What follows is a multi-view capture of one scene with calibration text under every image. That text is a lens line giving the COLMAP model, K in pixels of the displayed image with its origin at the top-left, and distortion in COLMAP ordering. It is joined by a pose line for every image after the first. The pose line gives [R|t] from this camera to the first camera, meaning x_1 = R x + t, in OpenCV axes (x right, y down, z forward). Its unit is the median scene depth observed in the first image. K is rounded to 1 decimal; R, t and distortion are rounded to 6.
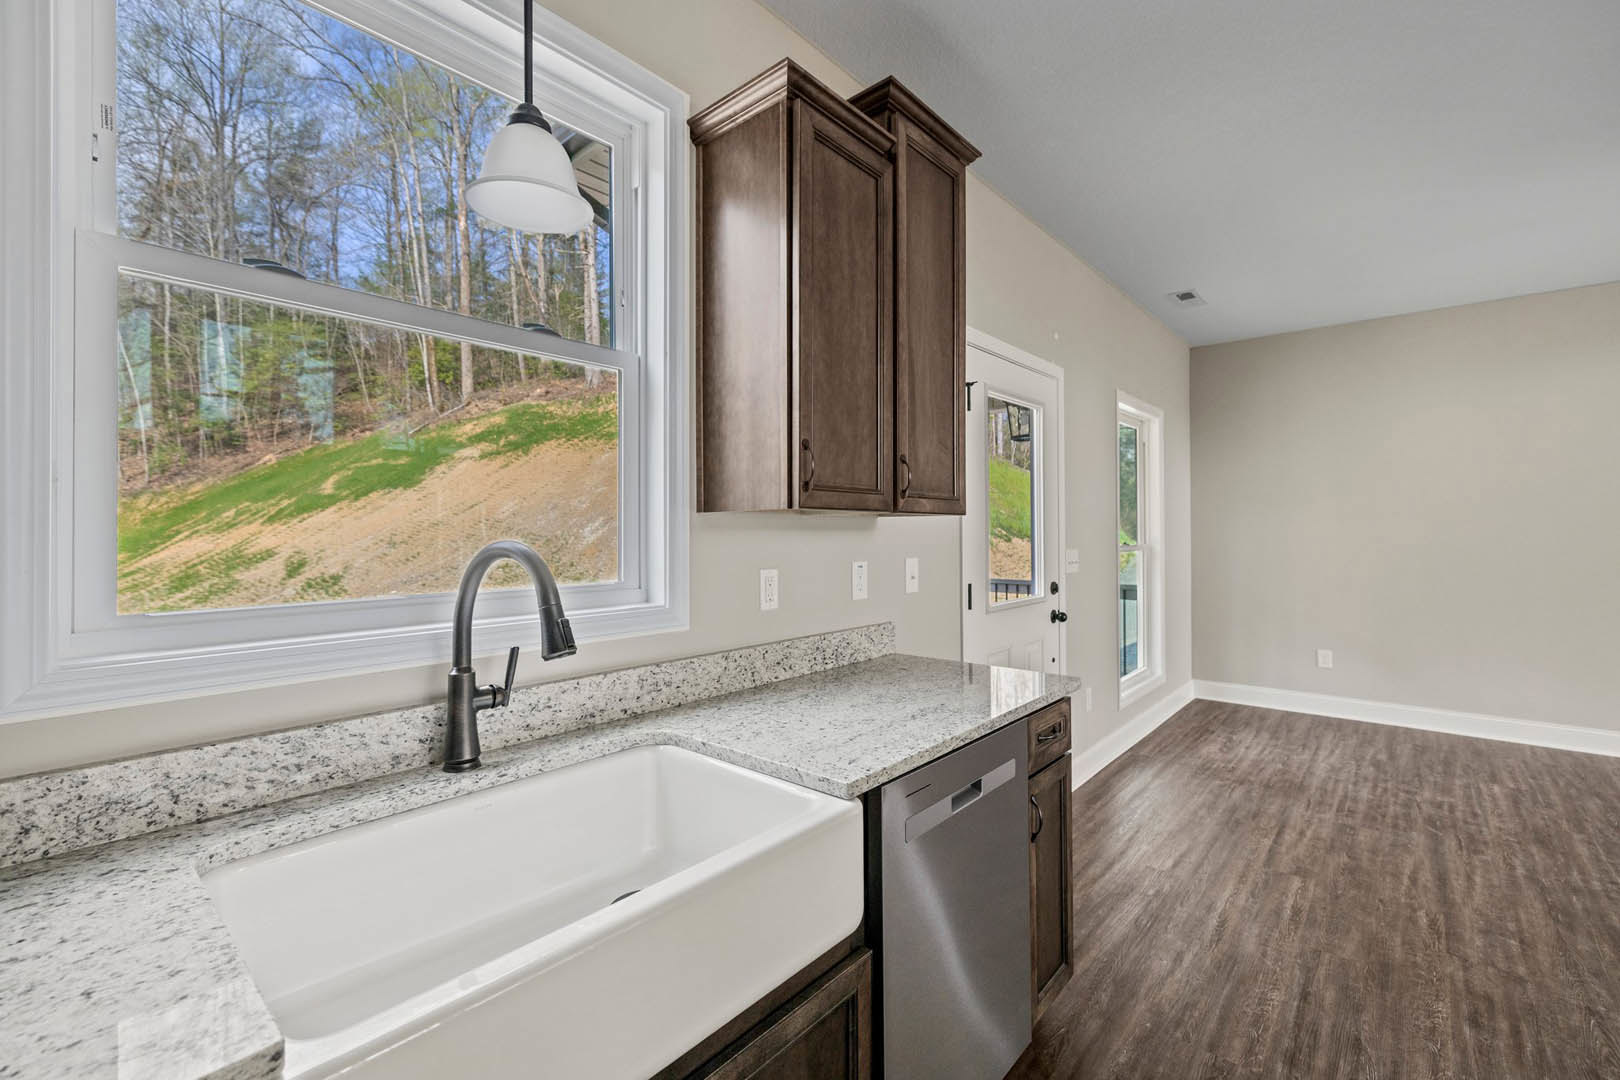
lens RADIAL K [[693.9, 0, 808.2], [0, 693.9, 525.1], [0, 0, 1]] dist [-0.001118, 0.000918]
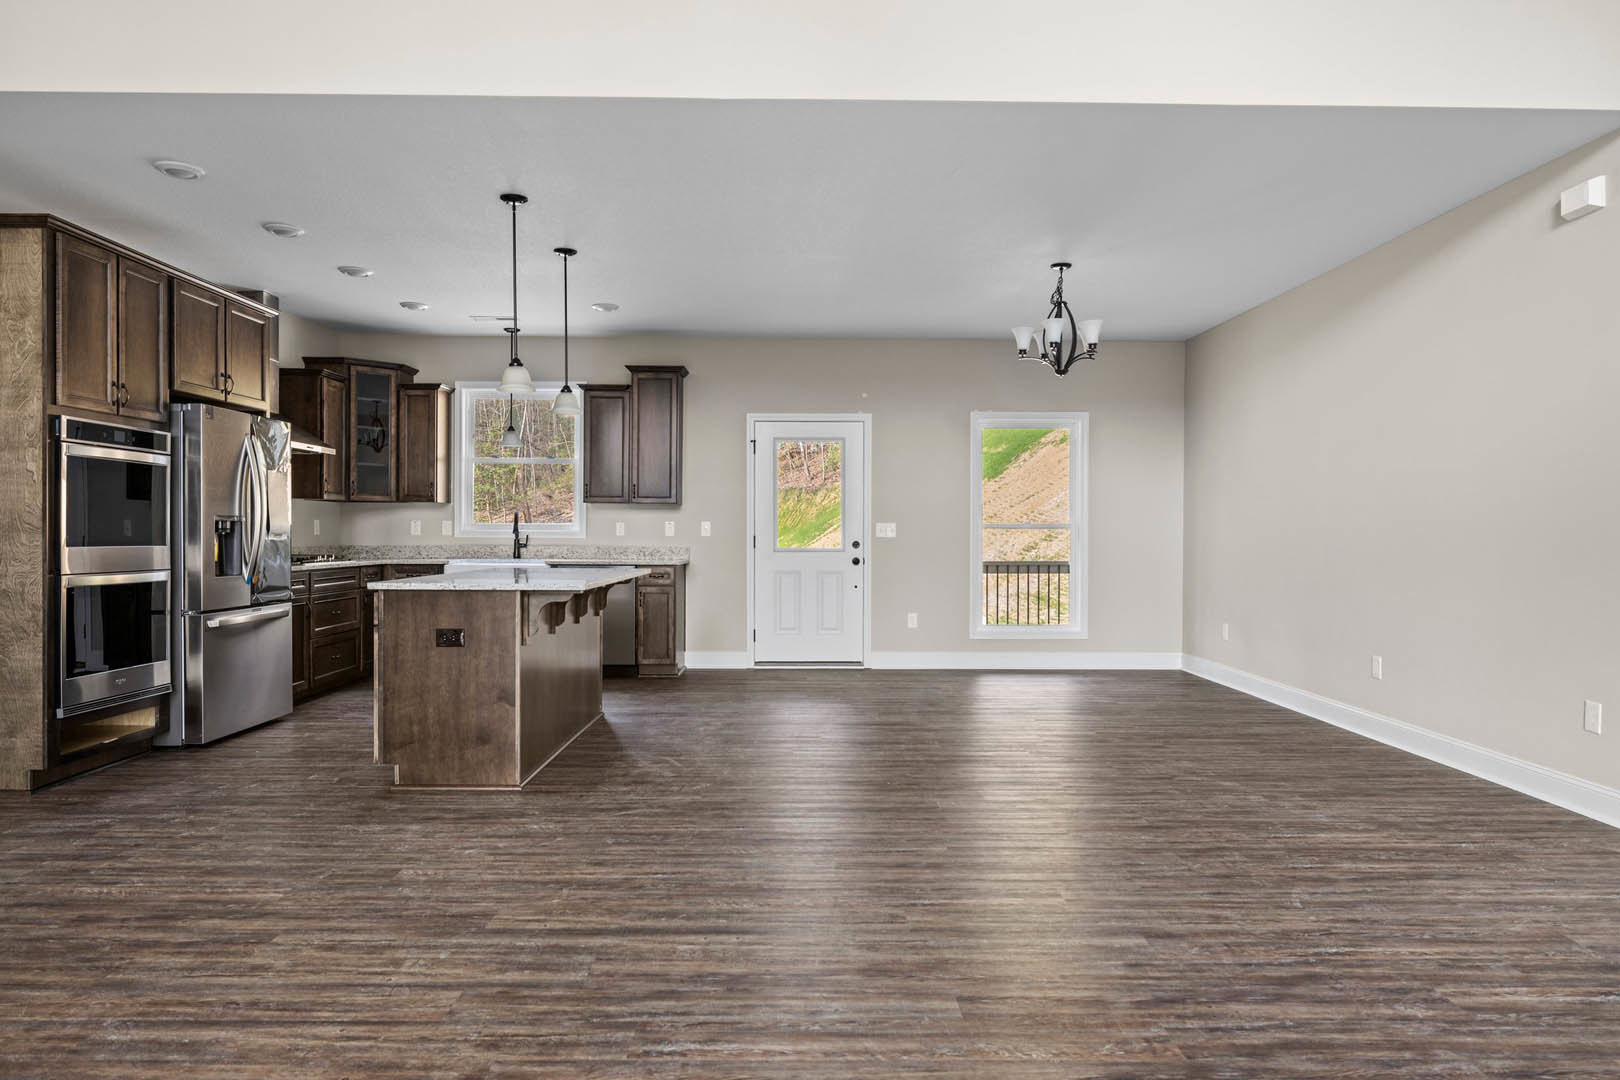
lens RADIAL K [[1017.0, 0, 814.2], [0, 1017.0, 547.1], [0, 0, 1]] dist [-0.006414, 0.006970]
pose [[0.669989, 0.019602, -0.742112, 3.120996], [-0.001196, 0.999679, 0.025326, 0.048024], [0.742370, -0.016080, 0.669797, -1.108936]]
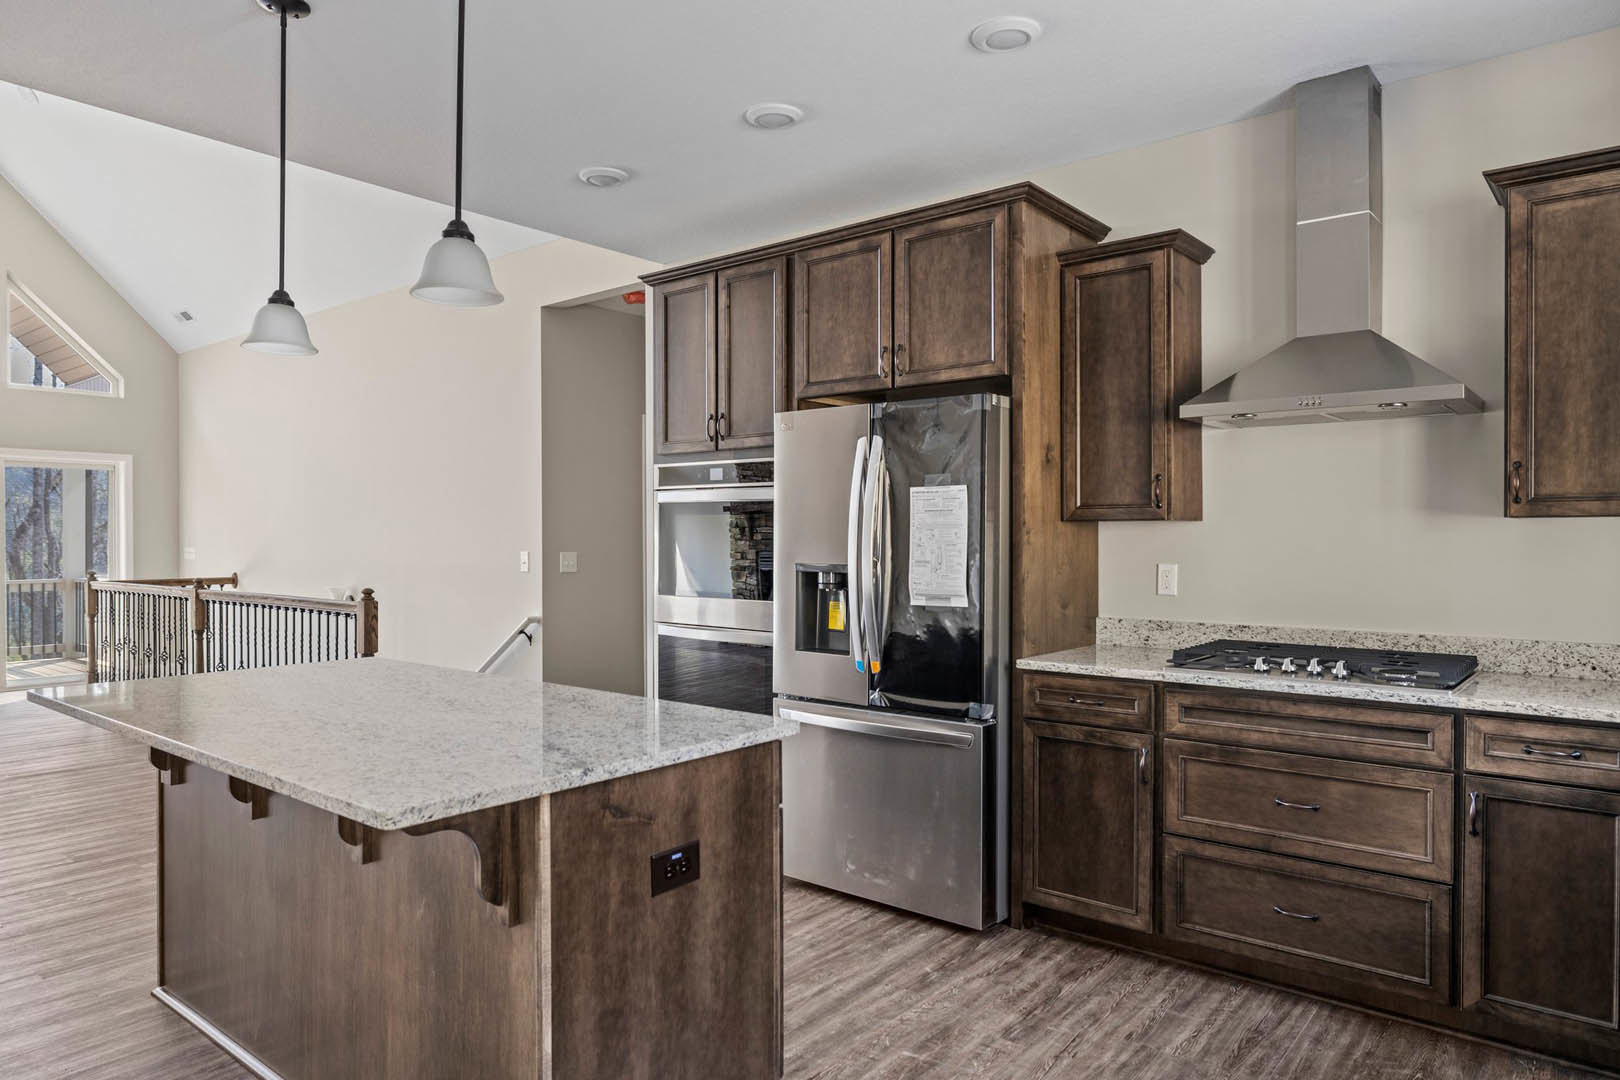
lens RADIAL K [[1017.0, 0, 807.3], [0, 1017.0, 541.6], [0, 0, 1]] dist [-0.006414, 0.006970]
pose [[-0.999448, 0.006363, -0.032605, 0.555691], [0.006458, 0.999975, -0.002834, 0.005407], [0.032586, -0.003043, -0.999464, 1.049448]]
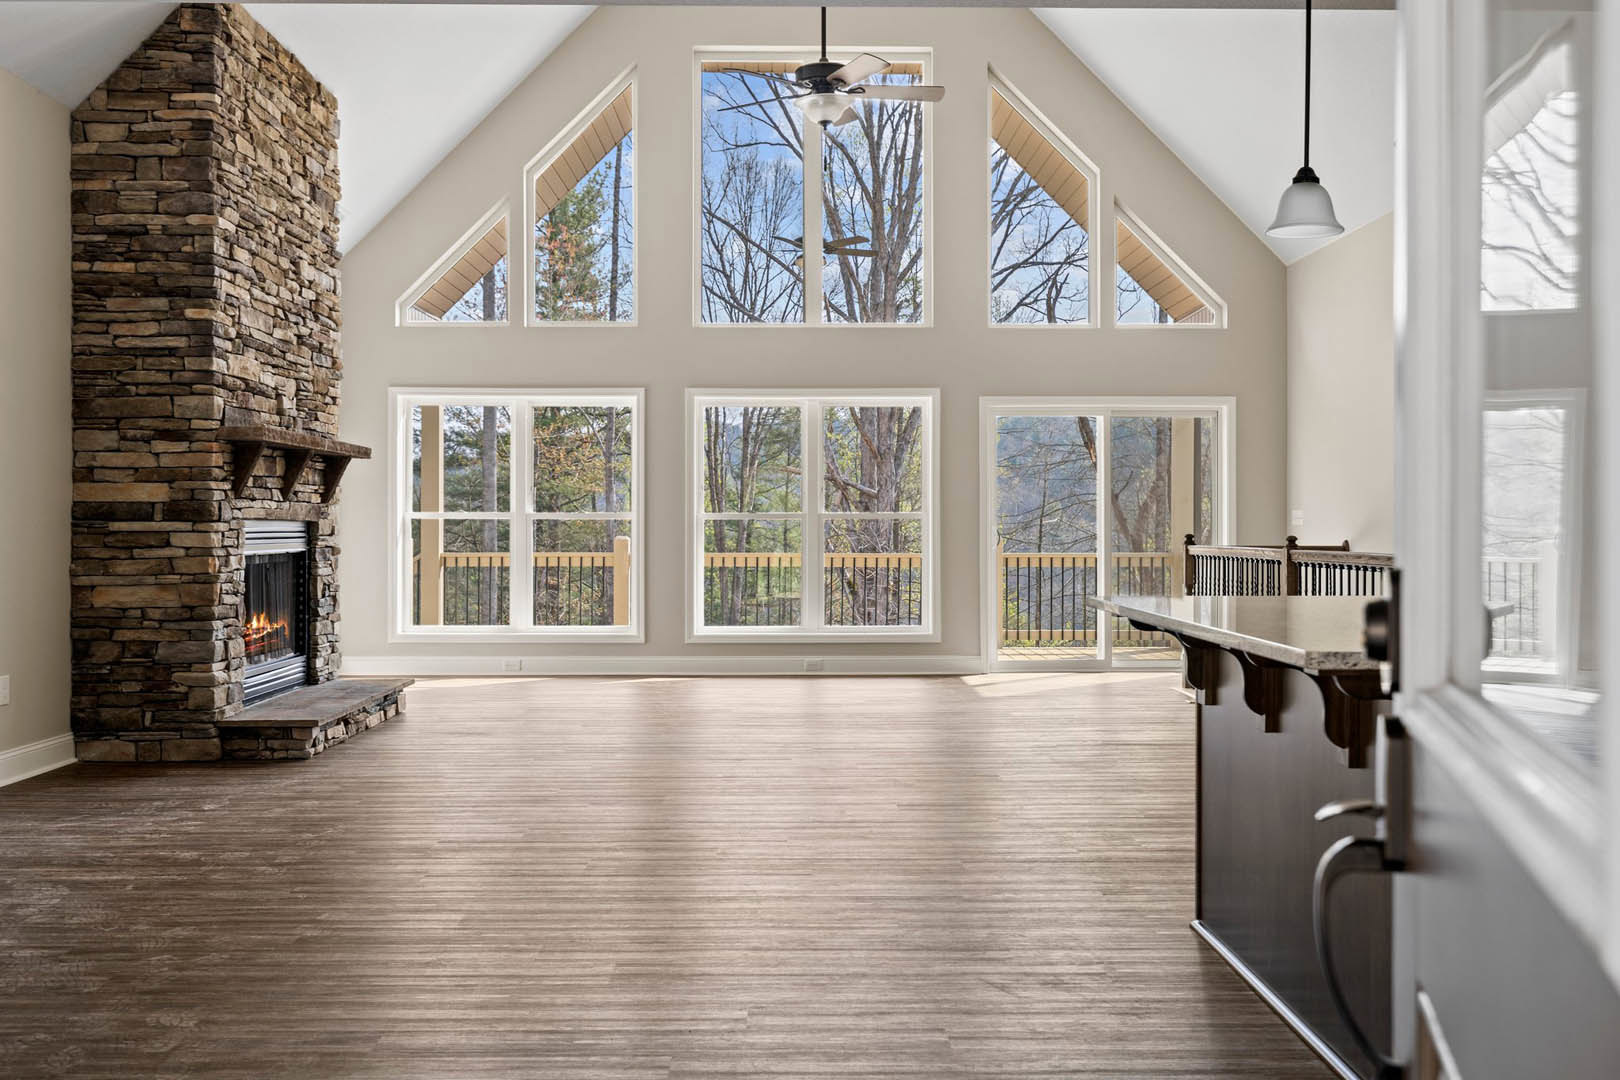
lens RADIAL K [[1534.9, 0, 809.1], [0, 1534.9, 522.3], [0, 0, 1]] dist [0.007937, 0.000000]
pose [[-0.664601, 0.002615, 0.747194, 0.274360], [-0.005610, 0.999948, -0.008491, 0.094641], [-0.747177, -0.009835, -0.664552, 1.310314]]
